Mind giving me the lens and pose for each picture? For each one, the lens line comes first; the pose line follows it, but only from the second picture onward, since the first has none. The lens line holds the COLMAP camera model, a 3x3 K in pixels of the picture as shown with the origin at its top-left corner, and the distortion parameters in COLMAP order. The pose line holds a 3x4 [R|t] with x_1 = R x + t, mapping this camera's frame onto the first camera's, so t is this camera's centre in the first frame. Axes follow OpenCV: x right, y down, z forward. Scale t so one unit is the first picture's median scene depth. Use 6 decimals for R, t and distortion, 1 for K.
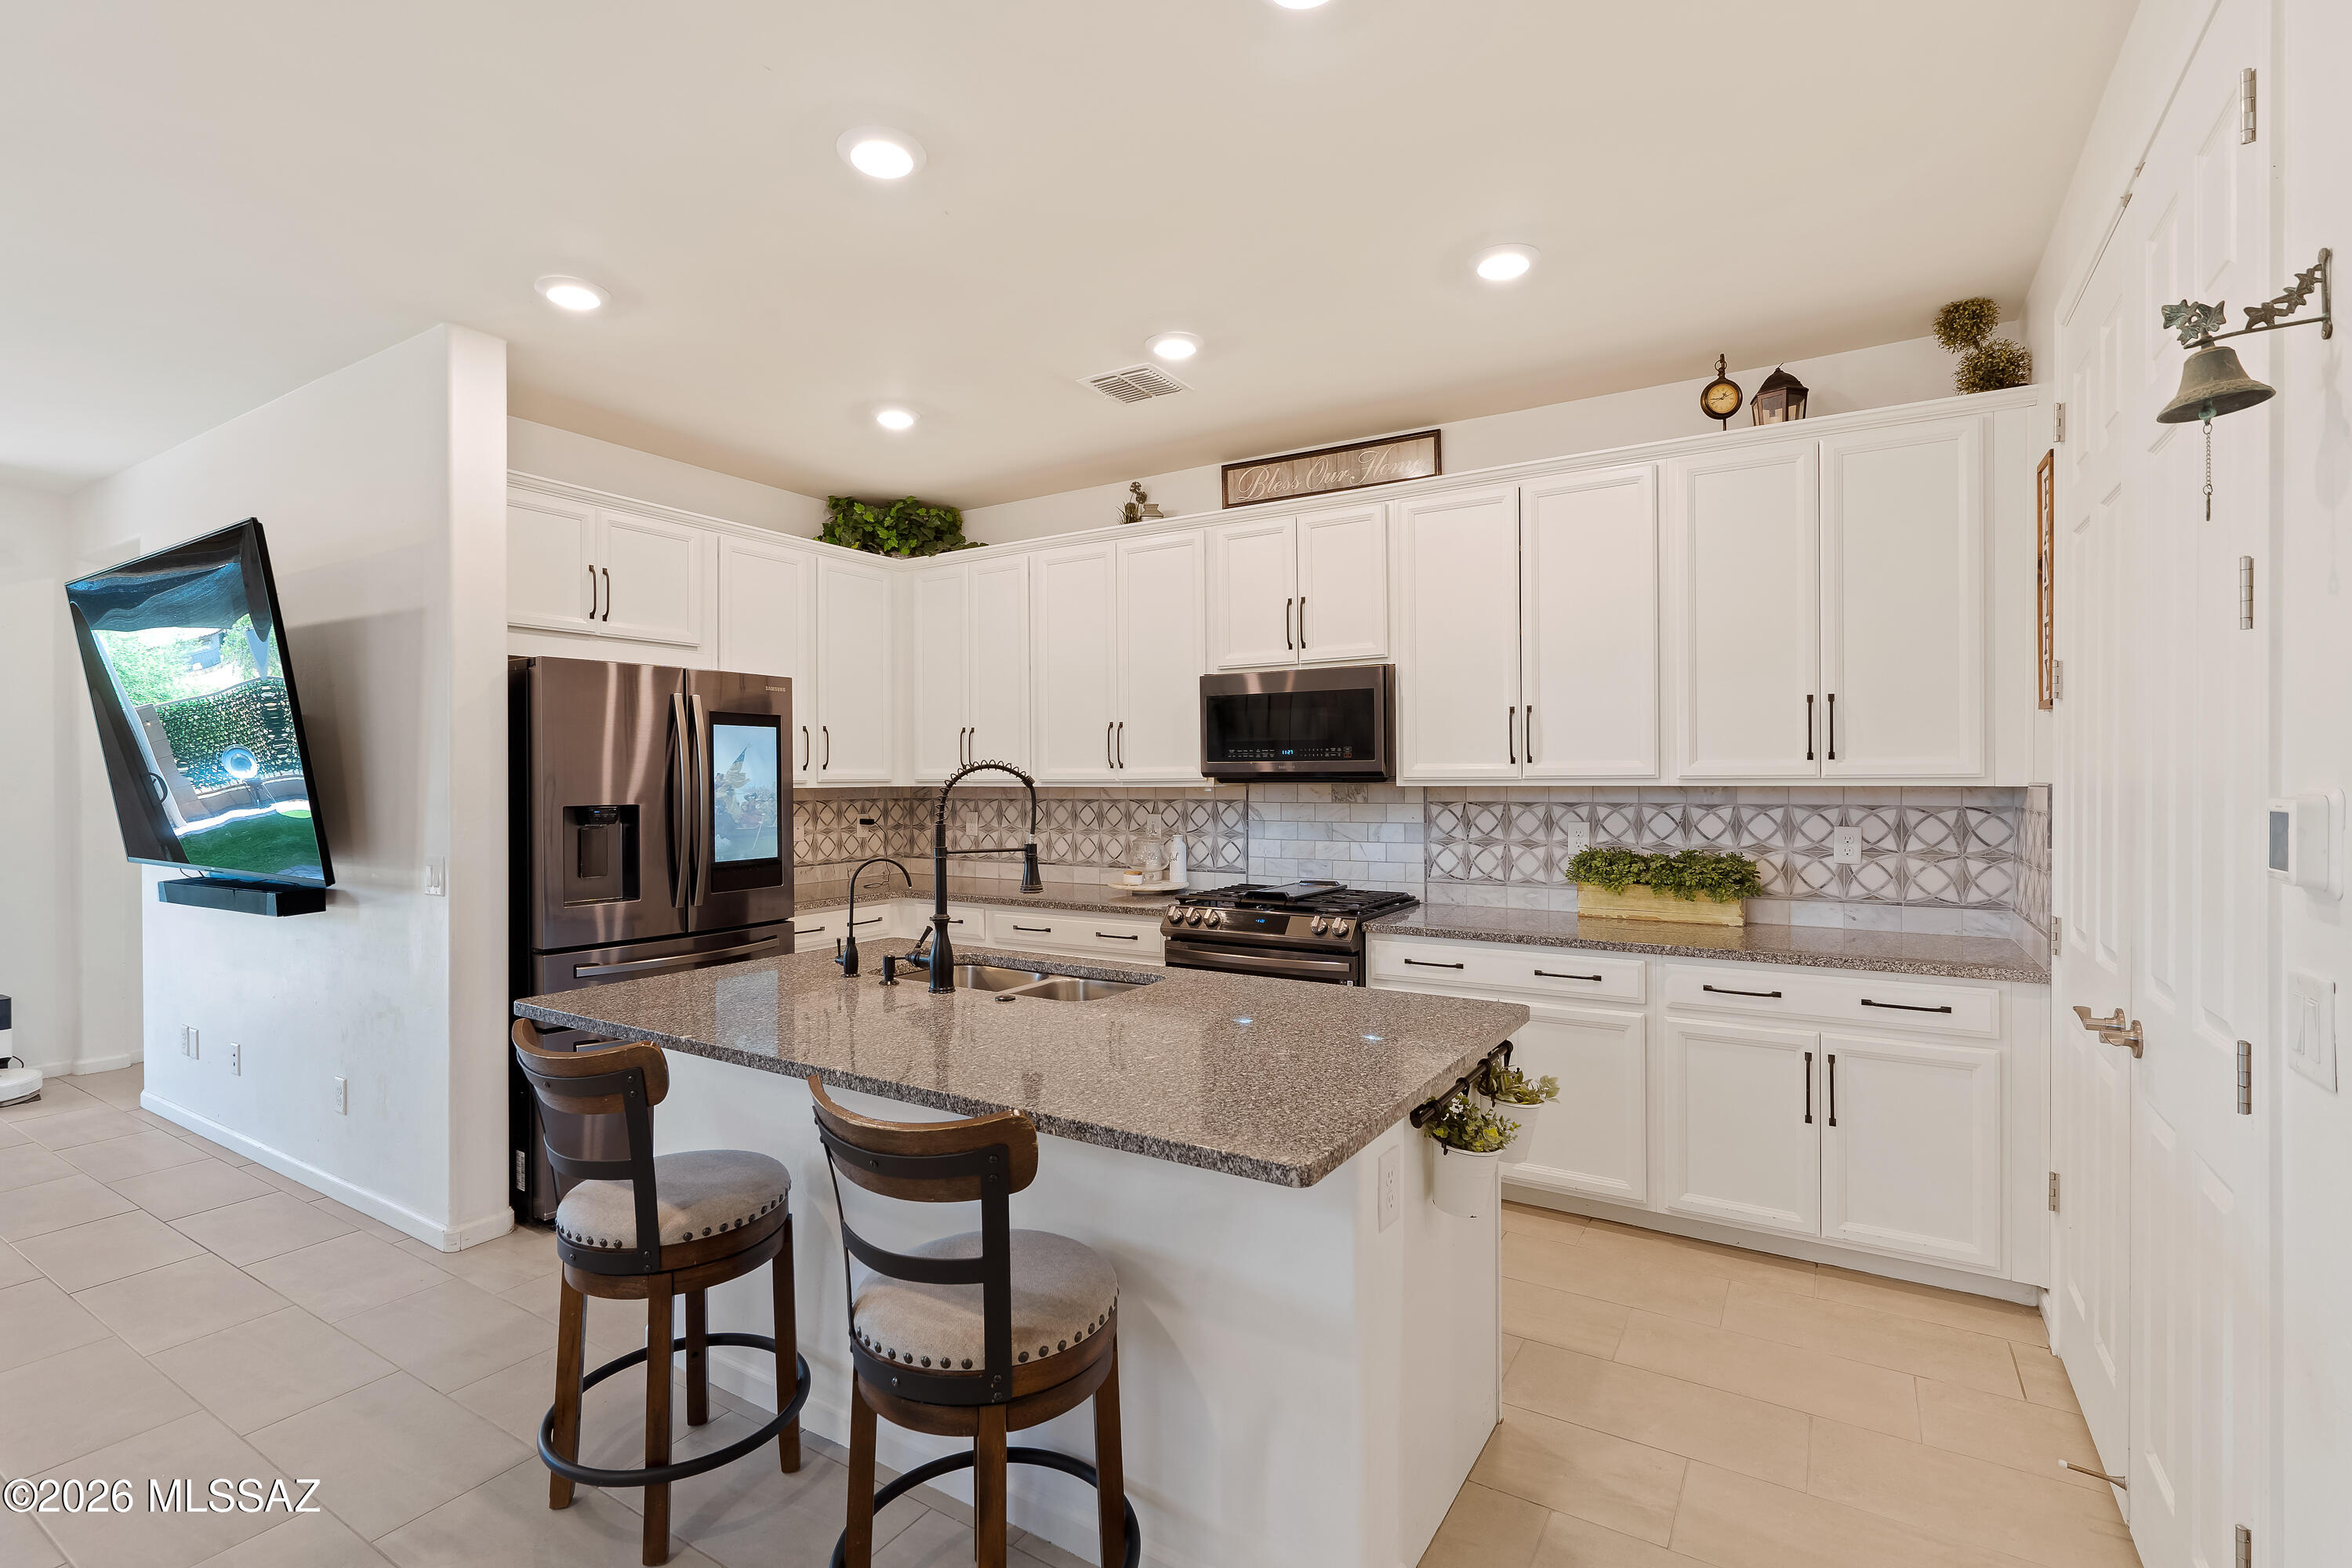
lens RADIAL K [[1075.3, 0, 1163.6], [0, 1075.3, 784.4], [0, 0, 1]] dist [-0.002092, -0.000017]
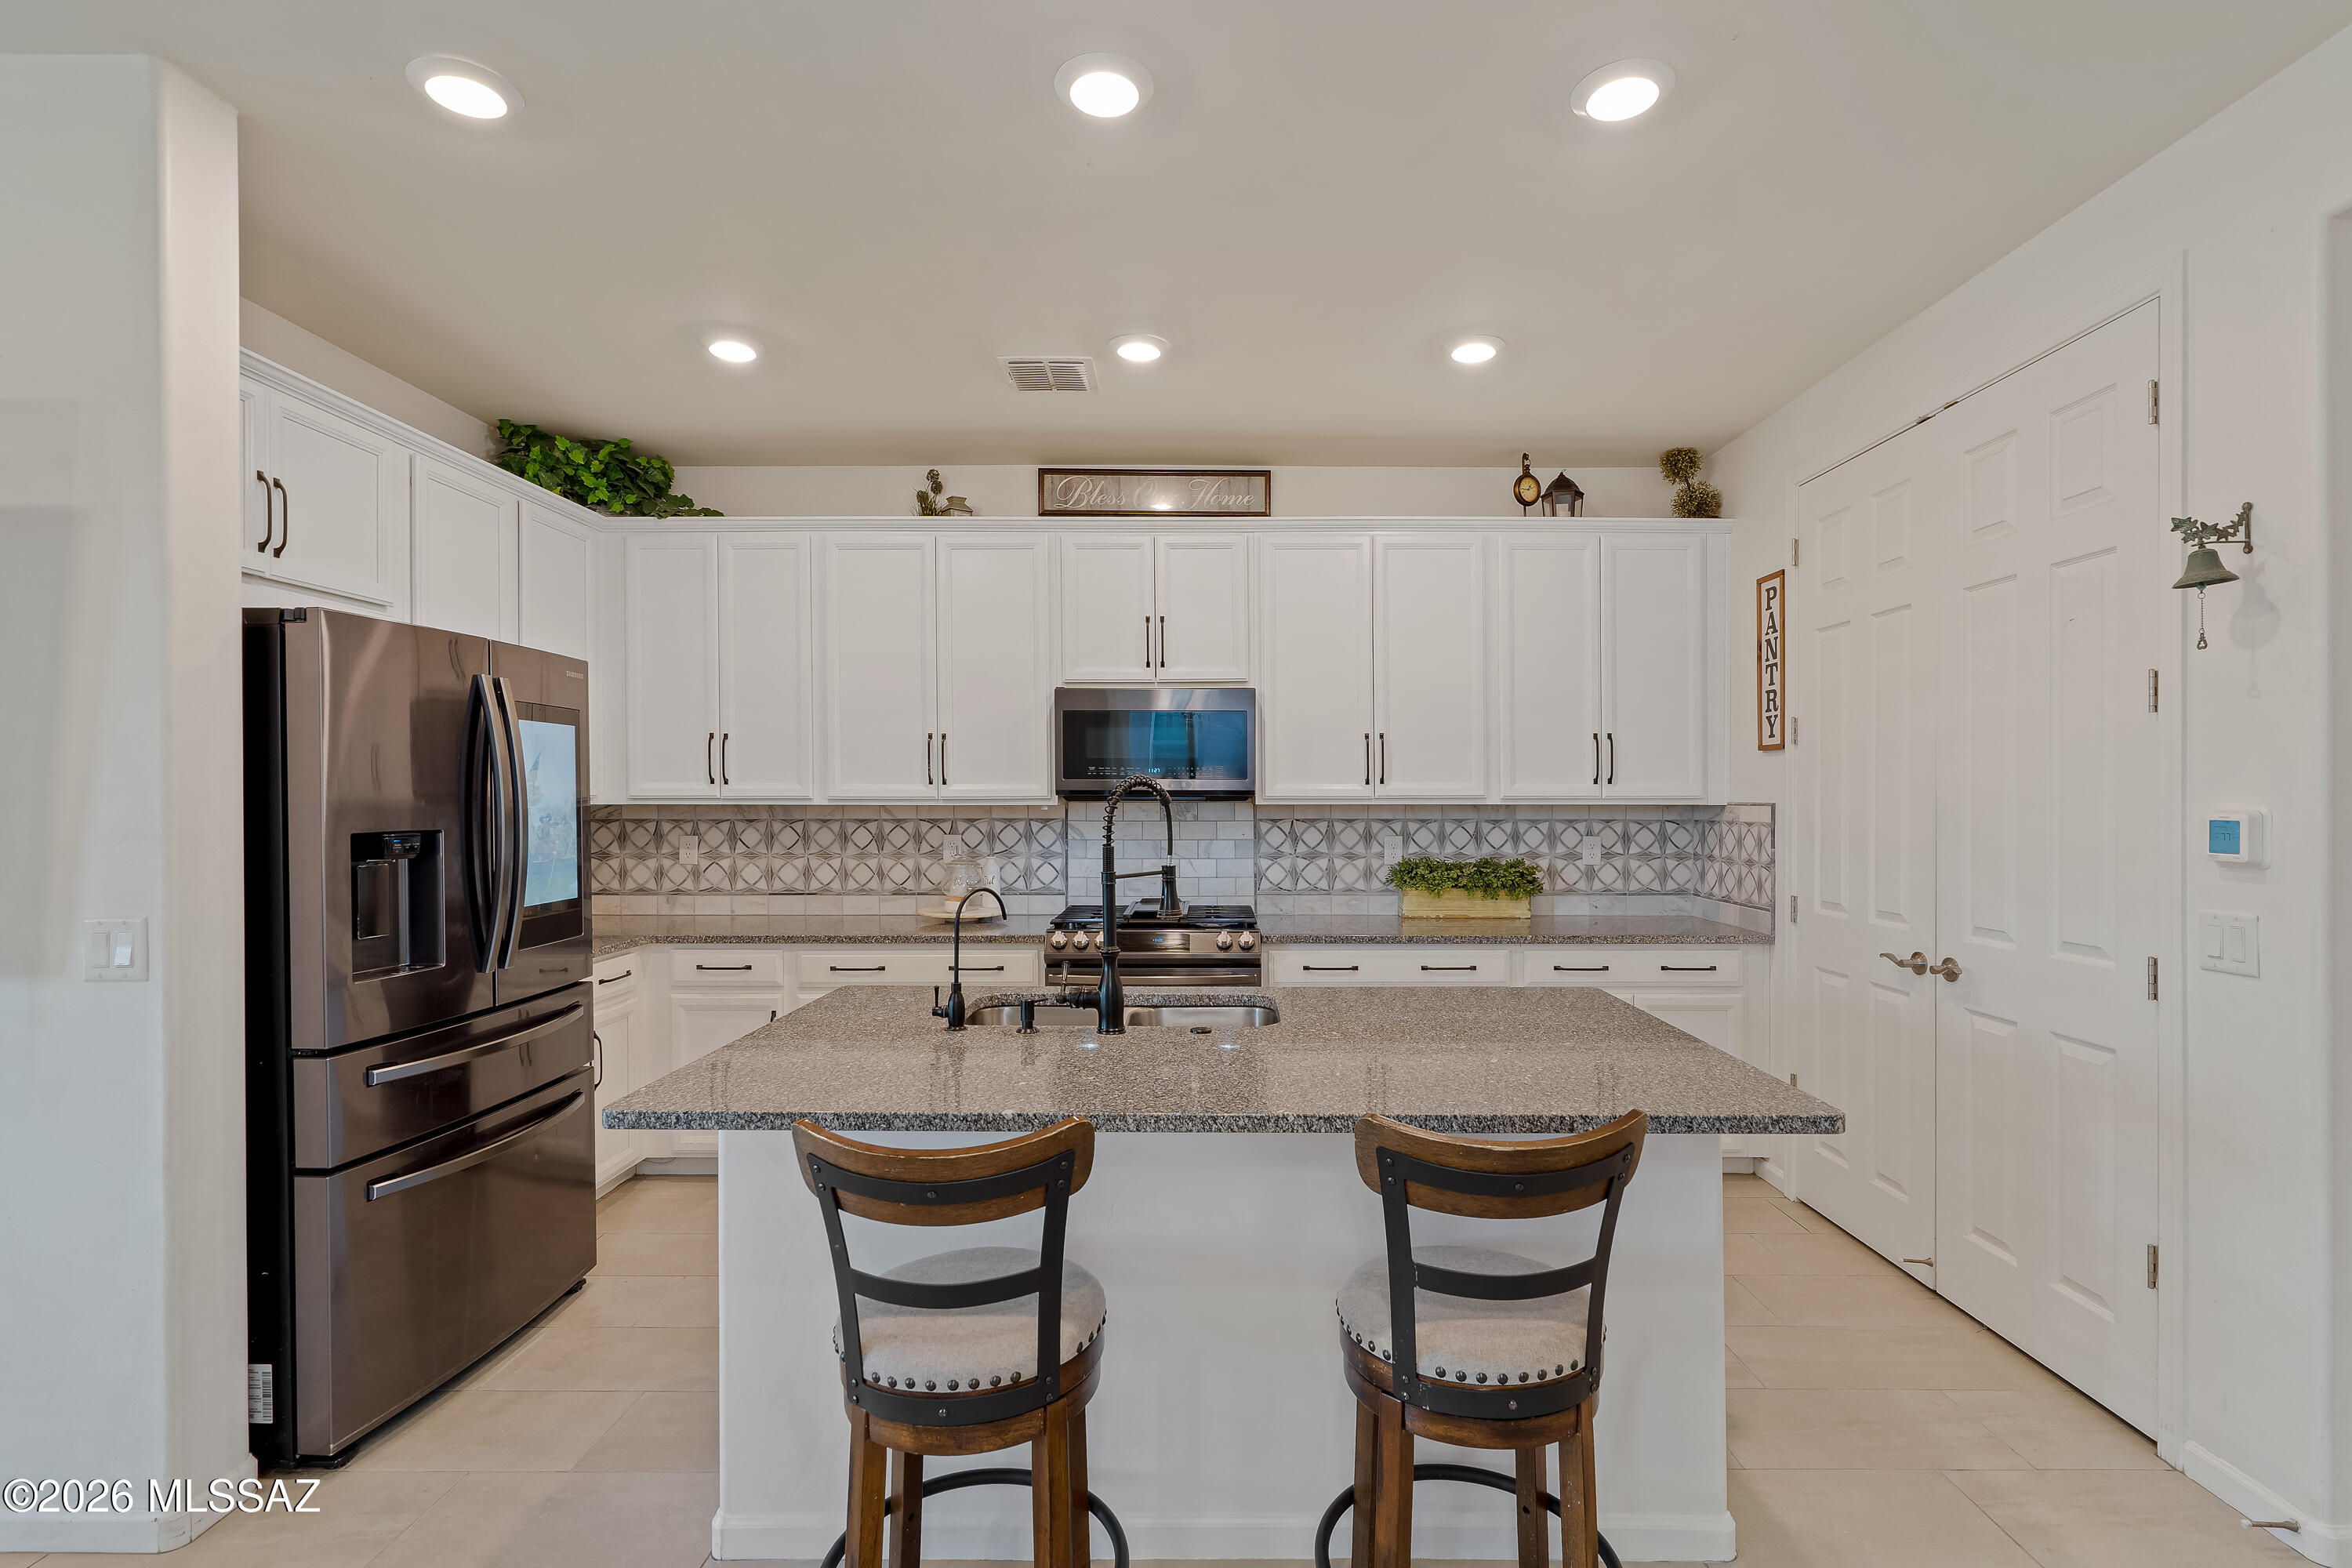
lens RADIAL K [[1100.6, 0, 1198.5], [0, 1100.6, 803.7], [0, 0, 1]] dist [-0.004439, 0.000732]
pose [[0.846083, 0.001166, 0.533049, -0.403229], [-0.001649, 0.999999, 0.000430, 0.000407], [-0.533048, -0.001243, 0.846084, 0.115577]]
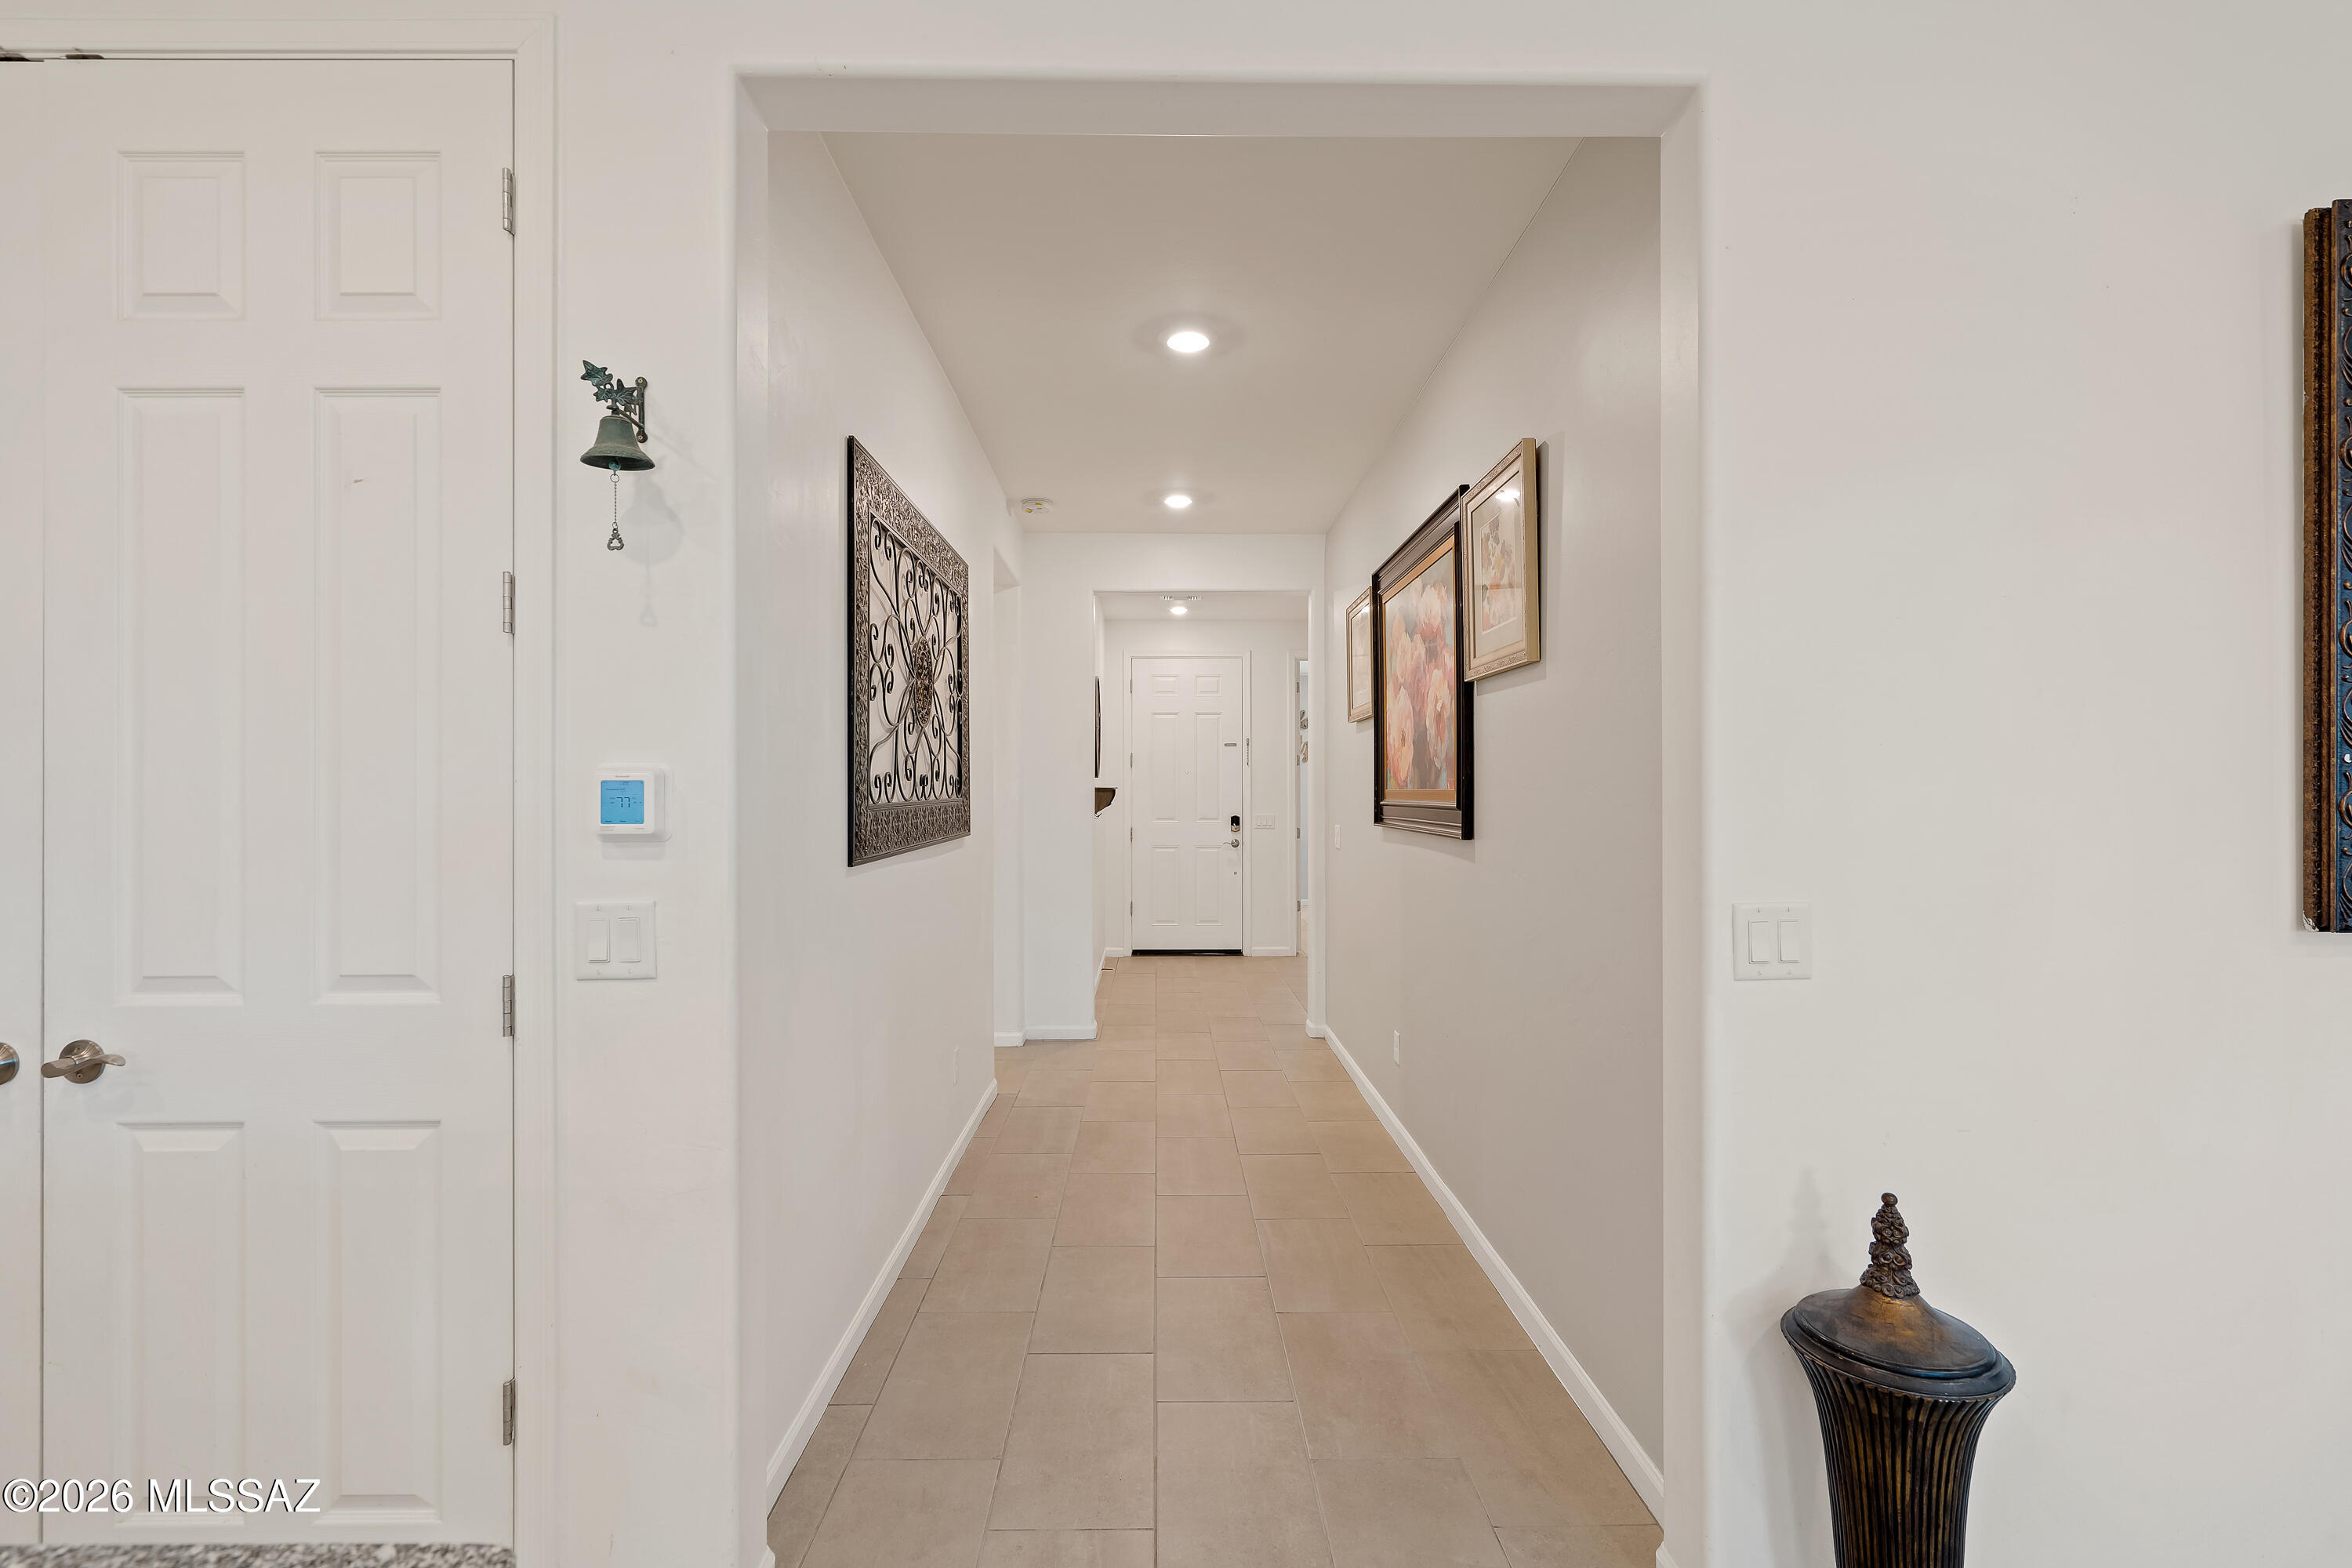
lens RADIAL K [[1108.8, 0, 1181.4], [0, 1108.8, 783.1], [0, 0, 1]] dist [-0.000144, -0.000053]
pose [[-0.540936, 0.012621, 0.840969, -0.154025], [0.010583, 0.999910, -0.008199, 0.014607], [-0.840997, 0.004465, -0.541021, 0.351668]]
